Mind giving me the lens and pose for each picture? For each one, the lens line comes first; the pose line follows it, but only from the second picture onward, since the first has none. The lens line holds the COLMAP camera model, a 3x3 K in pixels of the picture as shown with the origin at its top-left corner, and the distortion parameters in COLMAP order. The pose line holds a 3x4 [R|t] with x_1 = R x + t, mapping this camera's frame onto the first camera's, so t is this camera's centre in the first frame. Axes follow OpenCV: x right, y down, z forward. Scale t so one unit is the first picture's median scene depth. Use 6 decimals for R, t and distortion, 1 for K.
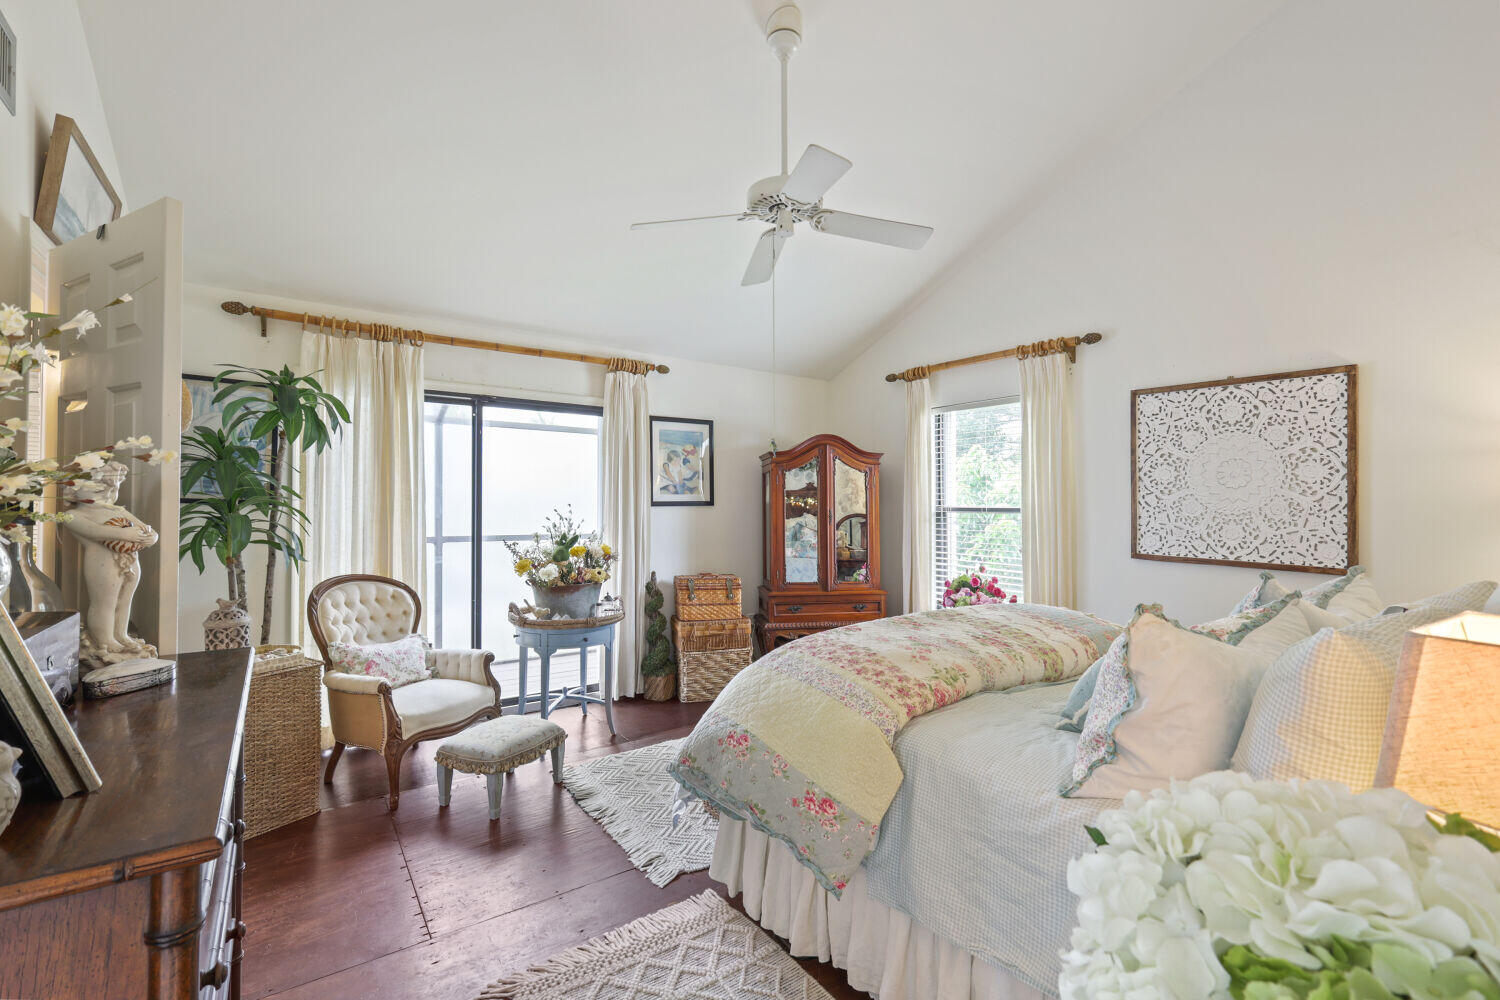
lens RADIAL K [[656.3, 0, 755.1], [0, 656.3, 493.6], [0, 0, 1]] dist [0.006654, -0.000626]
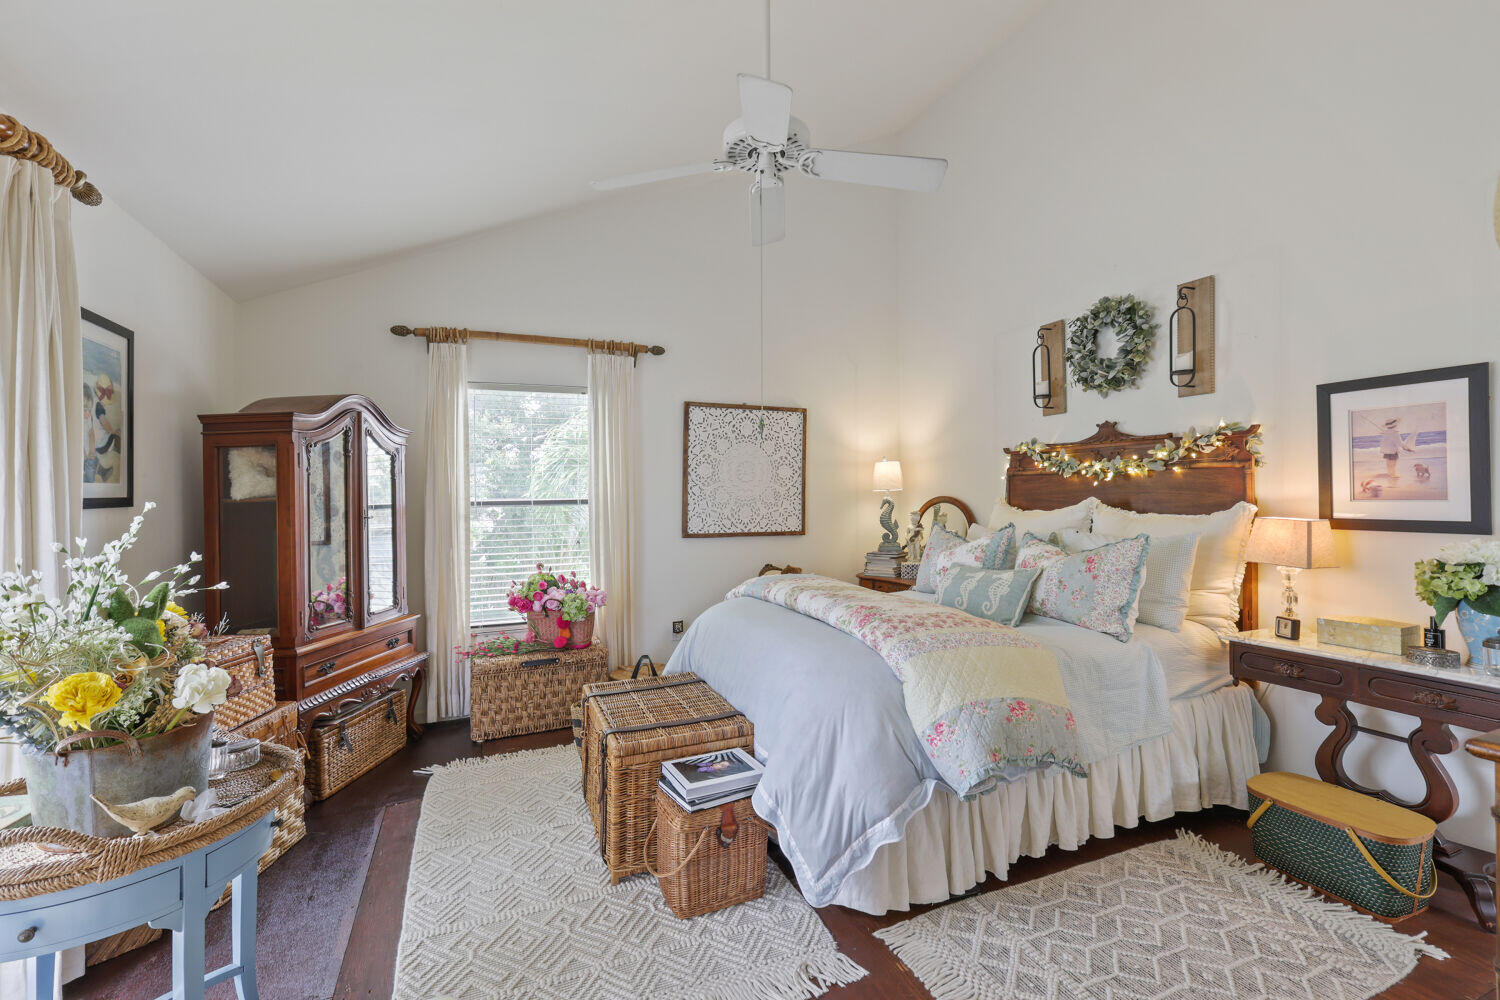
lens RADIAL K [[656.3, 0, 753.3], [0, 656.3, 496.3], [0, 0, 1]] dist [0.006654, -0.000626]
pose [[0.219451, -0.010572, 0.975566, -0.619763], [0.001176, 0.999943, 0.010571, 0.007774], [-0.975623, -0.001172, 0.219451, 0.630003]]
